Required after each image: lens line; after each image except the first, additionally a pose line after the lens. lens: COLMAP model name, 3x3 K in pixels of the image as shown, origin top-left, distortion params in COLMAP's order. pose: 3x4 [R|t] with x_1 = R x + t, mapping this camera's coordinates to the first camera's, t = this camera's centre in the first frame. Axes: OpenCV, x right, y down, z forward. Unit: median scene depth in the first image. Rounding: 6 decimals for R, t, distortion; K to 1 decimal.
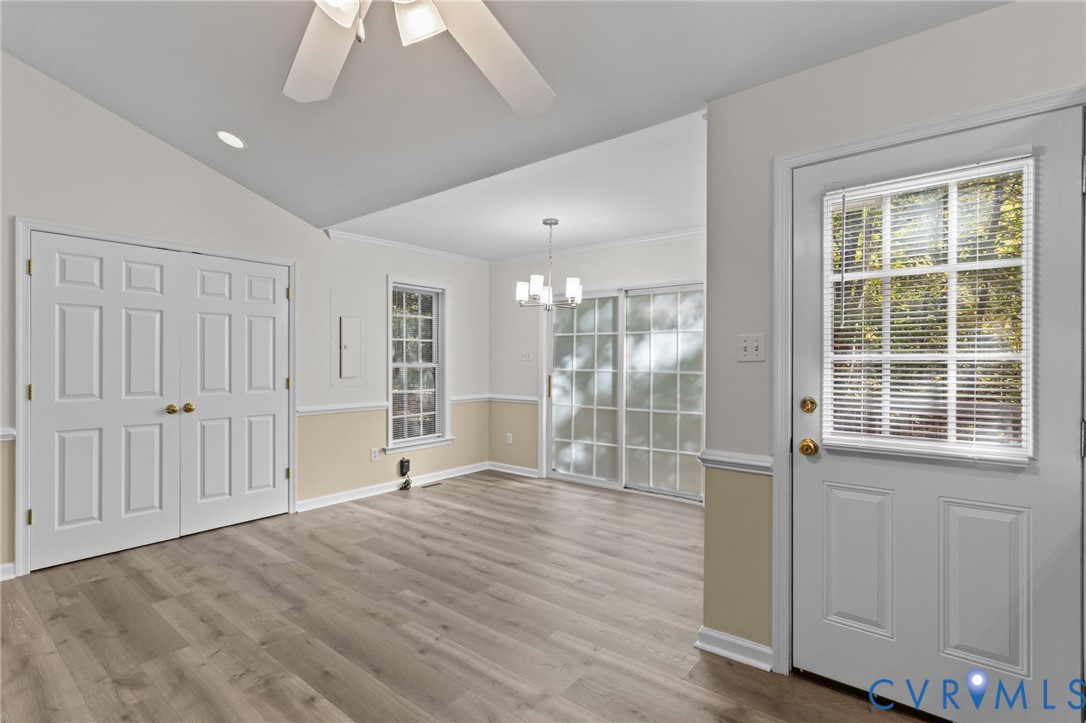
lens RADIAL K [[518.1, 0, 540.4], [0, 518.1, 359.5], [0, 0, 1]] dist [-0.000389, 0.000151]
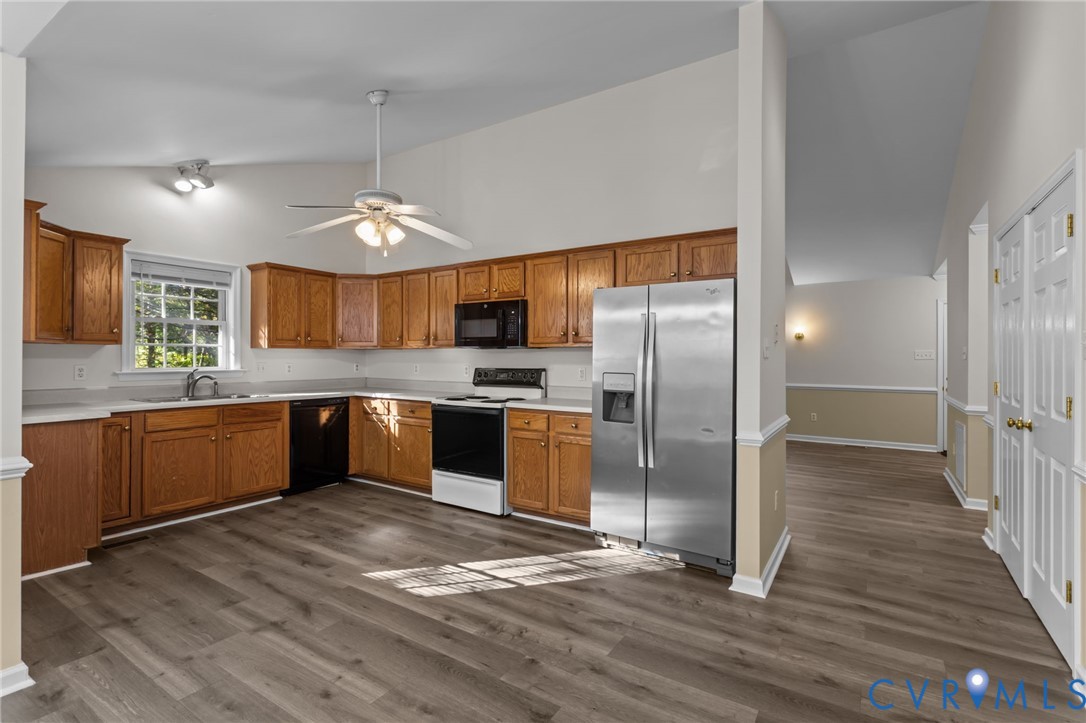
lens RADIAL K [[505.2, 0, 544.6], [0, 505.2, 357.9], [0, 0, 1]] dist [-0.000617, -0.000167]
pose [[-0.994120, -0.009921, -0.107829, -0.222457], [-0.009621, 0.999948, -0.003303, 0.001394], [0.107856, -0.002246, -0.994164, 0.941804]]
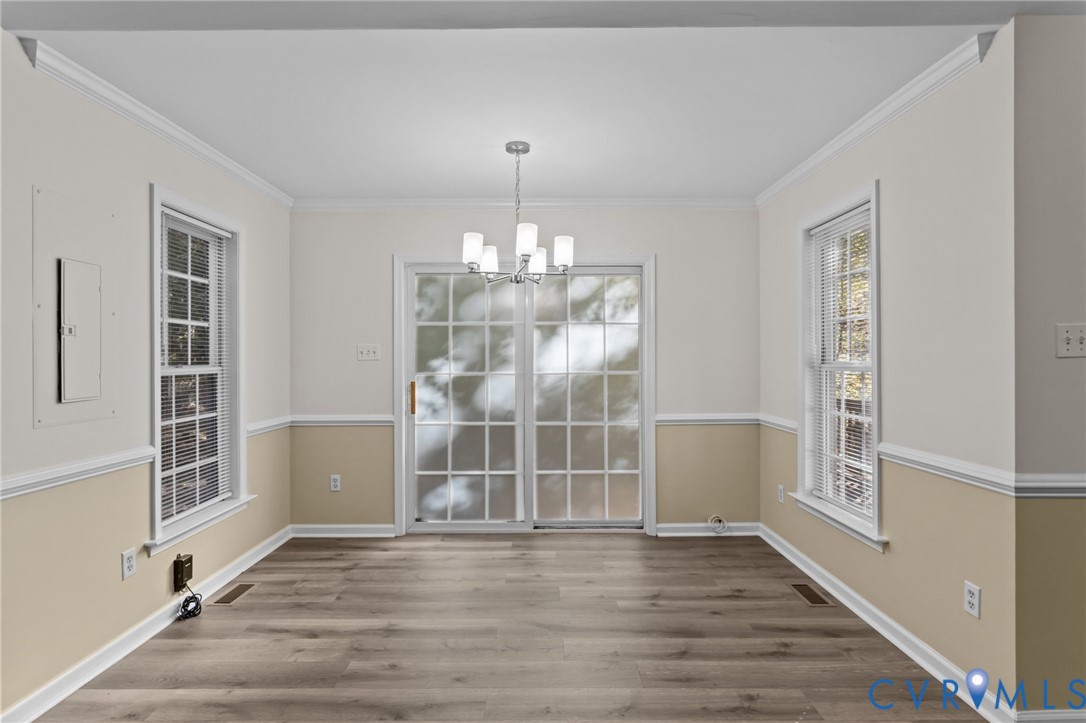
lens RADIAL K [[544.2, 0, 541.8], [0, 544.2, 358.7], [0, 0, 1]] dist [-0.002344, -0.000399]
pose [[0.779438, -0.002614, 0.626474, -0.348466], [0.004685, 0.999988, -0.001657, 0.002060], [-0.626461, 0.004227, 0.779441, 0.398976]]
